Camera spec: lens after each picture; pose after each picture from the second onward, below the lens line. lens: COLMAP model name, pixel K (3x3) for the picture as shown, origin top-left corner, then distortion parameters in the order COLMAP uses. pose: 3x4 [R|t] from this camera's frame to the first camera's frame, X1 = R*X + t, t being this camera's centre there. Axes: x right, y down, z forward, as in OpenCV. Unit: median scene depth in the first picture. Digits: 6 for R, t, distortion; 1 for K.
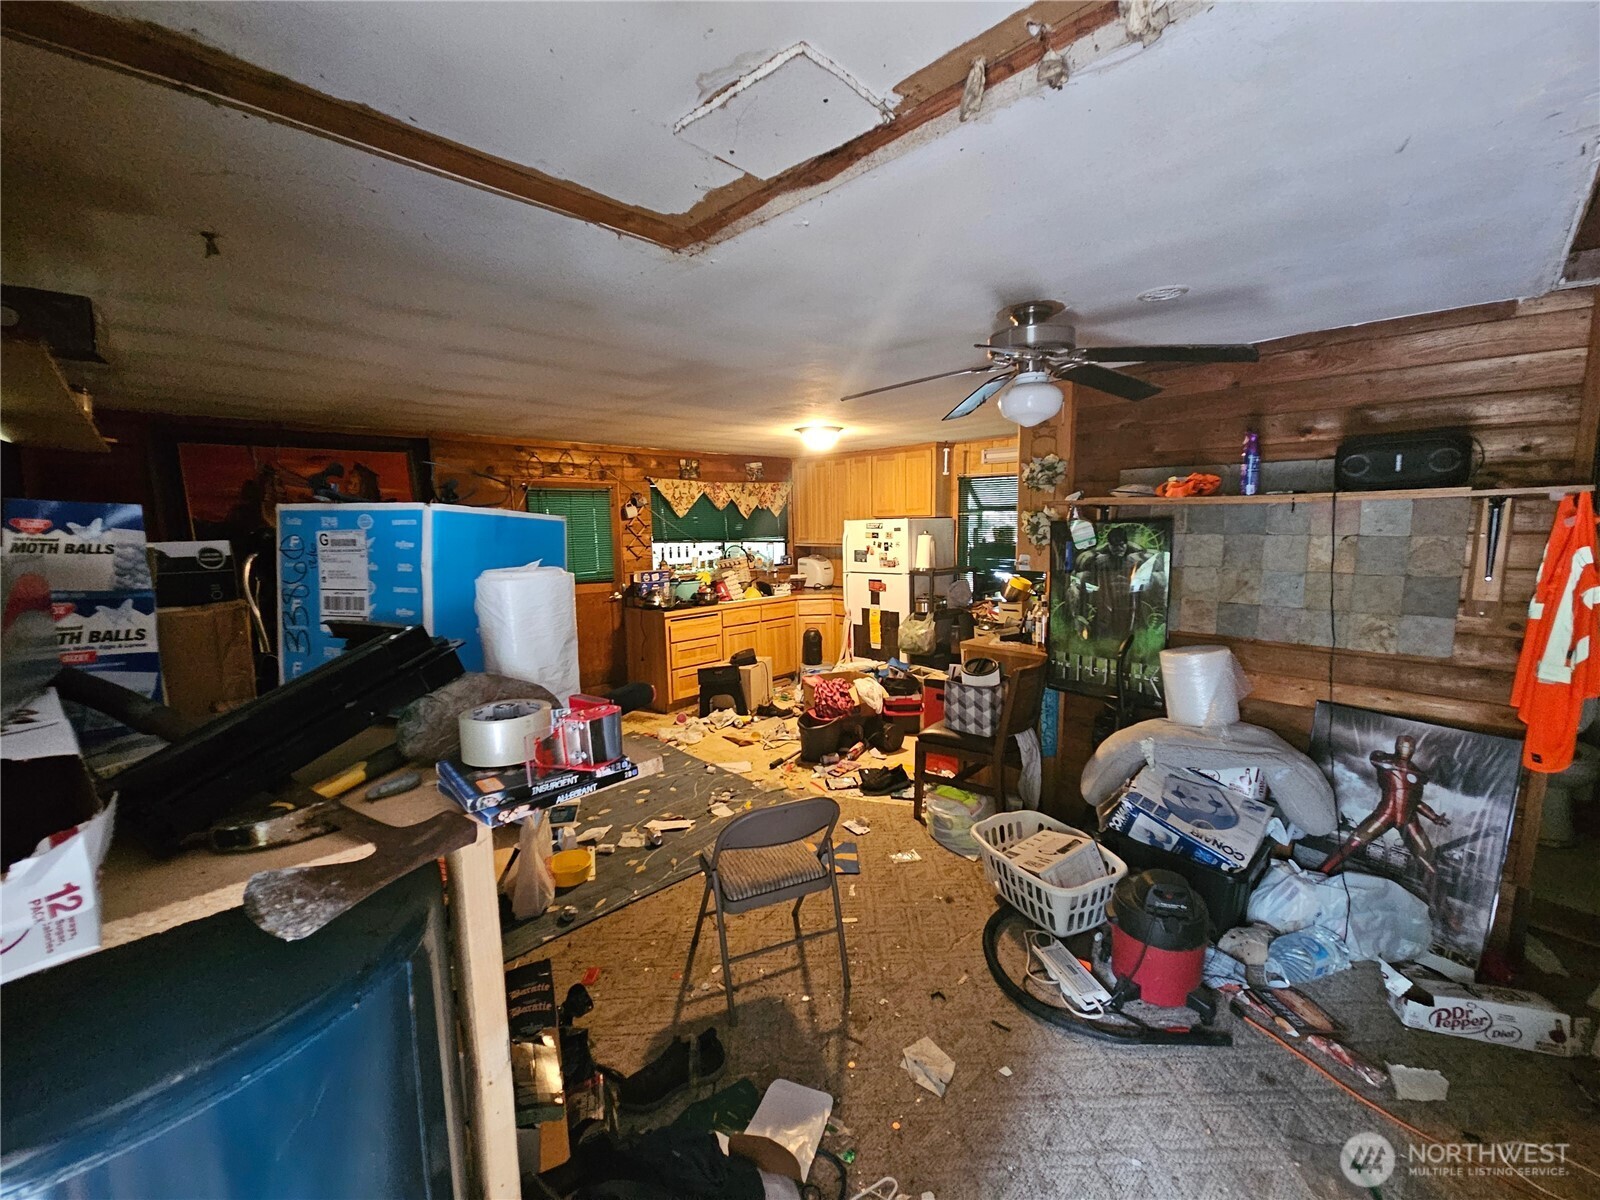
lens RADIAL K [[651.3, 0, 795.8], [0, 651.3, 598.2], [0, 0, 1]] dist [0.000238, -0.000008]
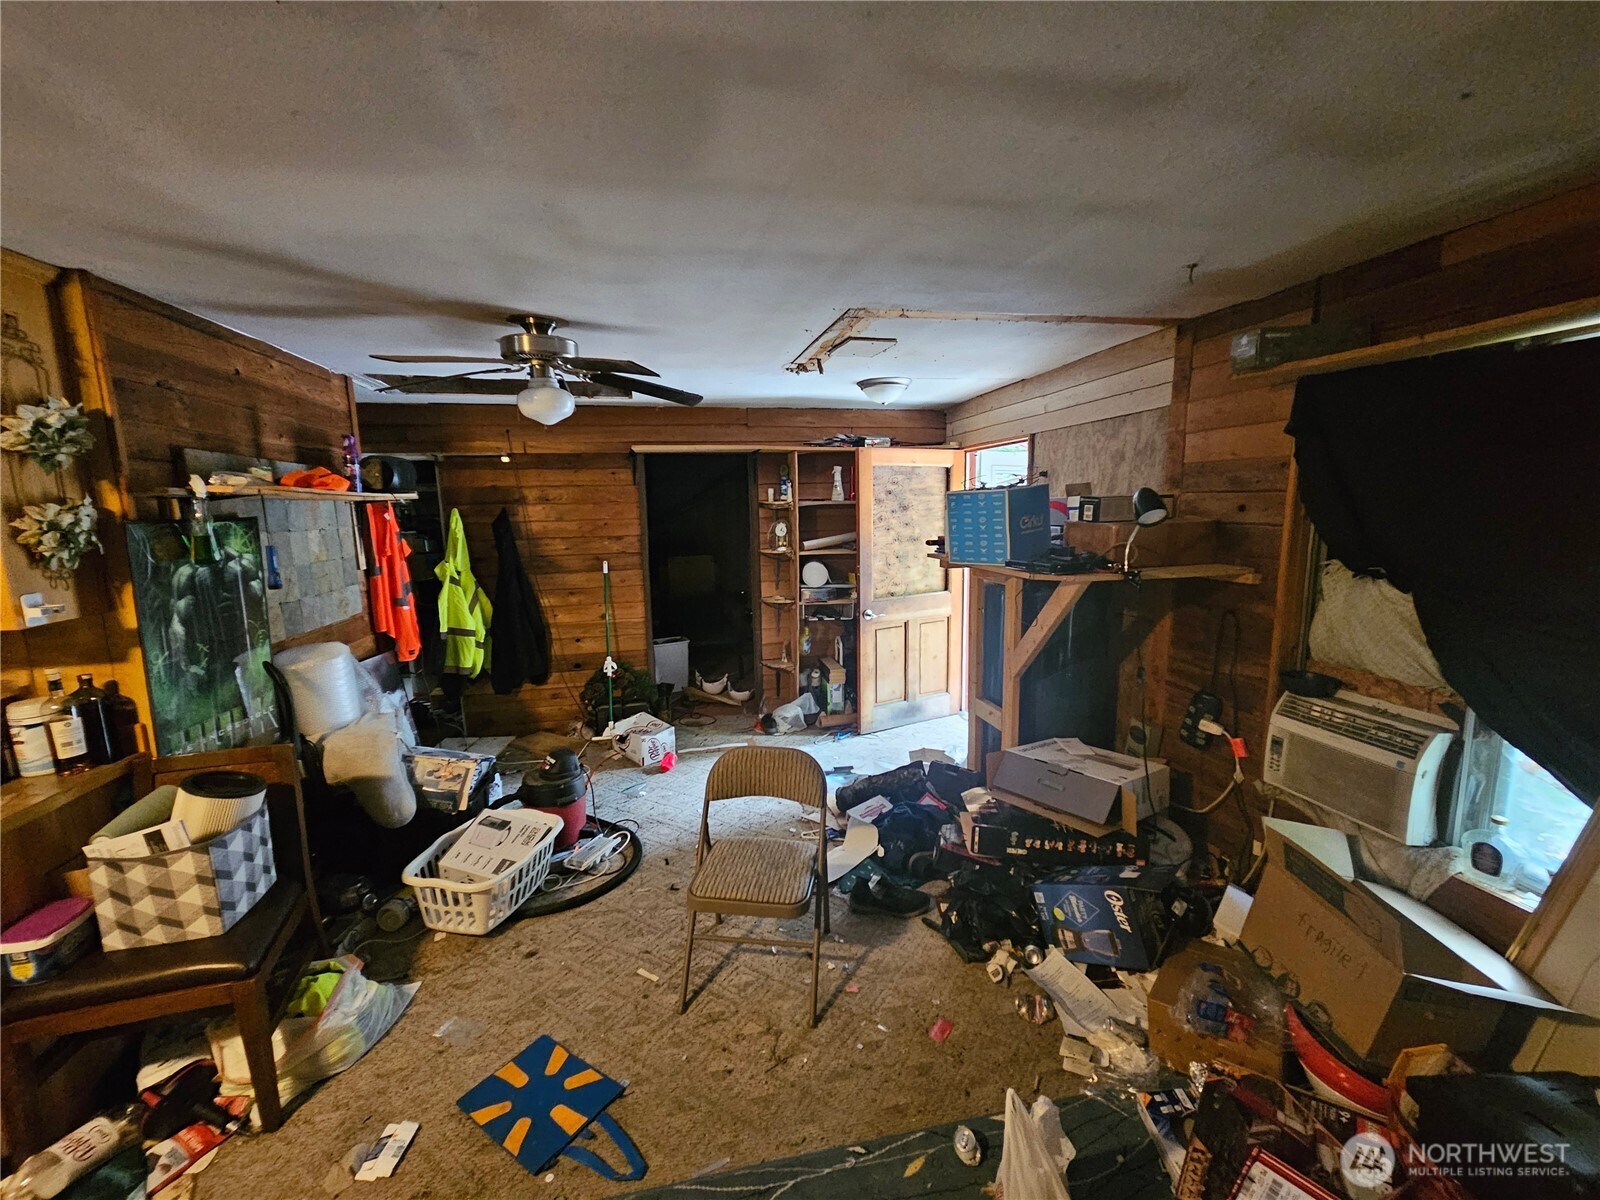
lens RADIAL K [[651.3, 0, 800.7], [0, 651.3, 599.6], [0, 0, 1]] dist [0.000238, -0.000008]
pose [[-0.854827, -0.050043, 0.516495, -0.225713], [0.093006, 0.964446, 0.247374, -0.075901], [-0.510511, 0.259499, -0.819780, 0.643926]]
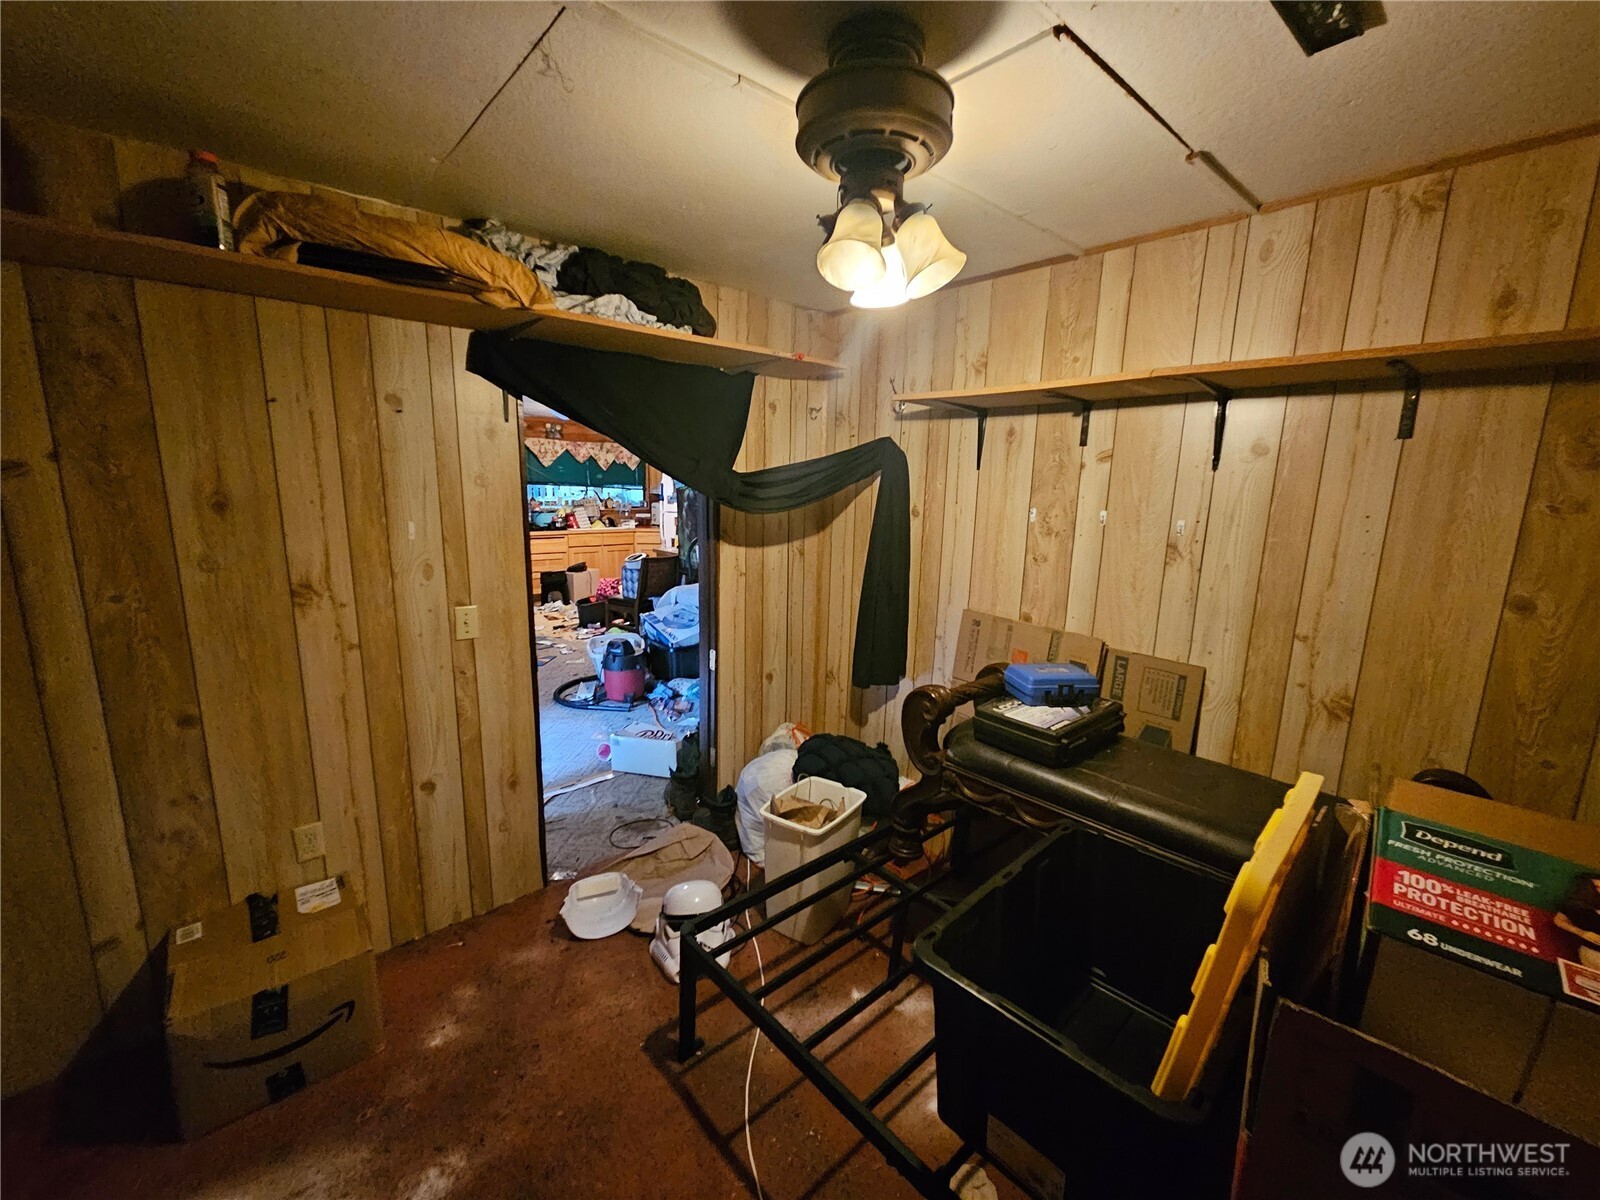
lens RADIAL K [[651.3, 0, 799.6], [0, 651.3, 603.6], [0, 0, 1]] dist [0.000238, -0.000008]
pose [[0.998431, 0.045573, -0.032522, 0.416450], [-0.043431, 0.997018, 0.063781, 0.052879], [0.035332, -0.062268, 0.997434, -0.369297]]
